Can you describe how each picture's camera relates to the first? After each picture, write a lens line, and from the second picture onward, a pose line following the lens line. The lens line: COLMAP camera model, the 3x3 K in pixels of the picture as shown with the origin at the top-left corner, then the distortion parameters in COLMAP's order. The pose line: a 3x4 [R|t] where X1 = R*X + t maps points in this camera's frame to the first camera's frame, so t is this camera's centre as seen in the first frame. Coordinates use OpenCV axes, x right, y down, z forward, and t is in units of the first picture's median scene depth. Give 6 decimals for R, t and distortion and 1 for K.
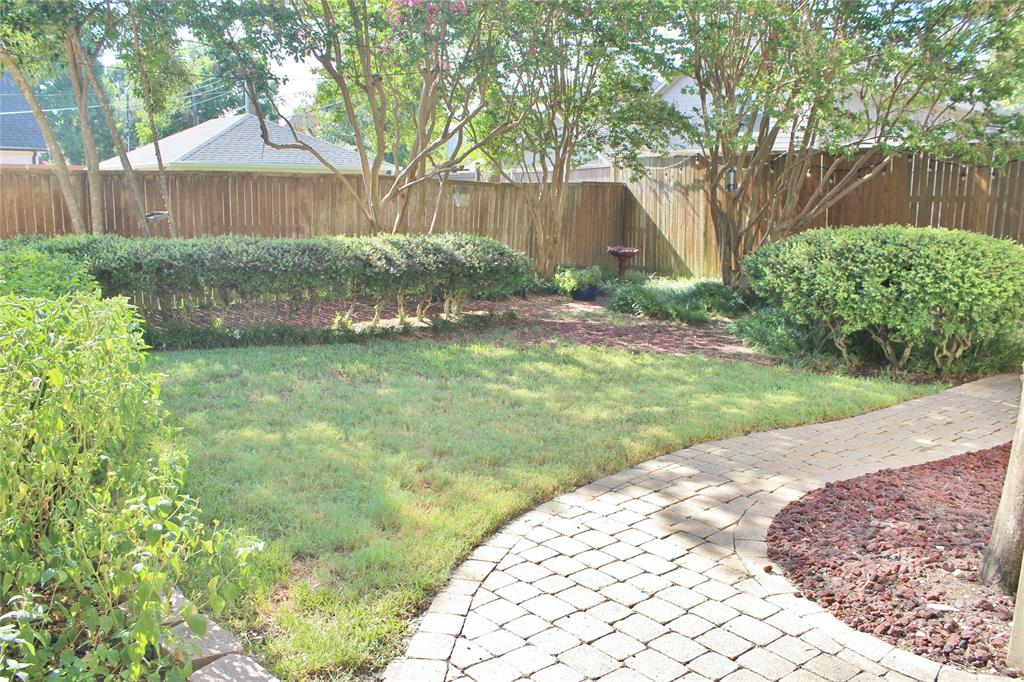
lens RADIAL K [[863.9, 0, 511.2], [0, 863.9, 342.3], [0, 0, 1]] dist [-0.114046, 0.009938]
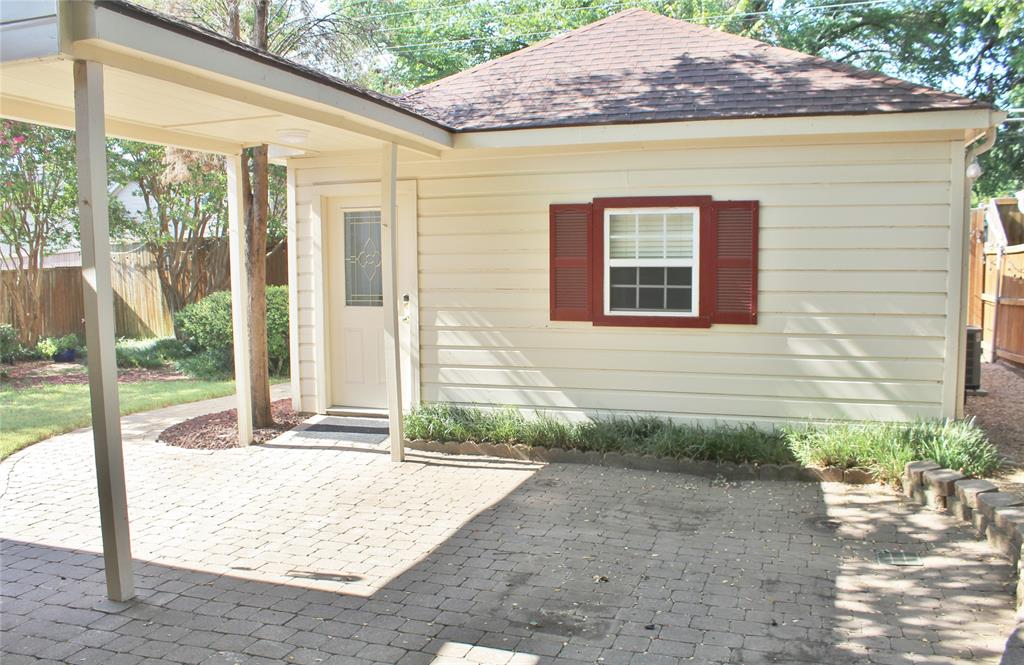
lens RADIAL K [[866.5, 0, 507.2], [0, 866.5, 338.9], [0, 0, 1]] dist [-0.101711, 0.029343]
pose [[0.842377, -0.079000, 0.533067, -0.024663], [0.124820, 0.990899, -0.050395, 0.060269], [-0.524234, 0.108989, 0.844571, -0.371864]]
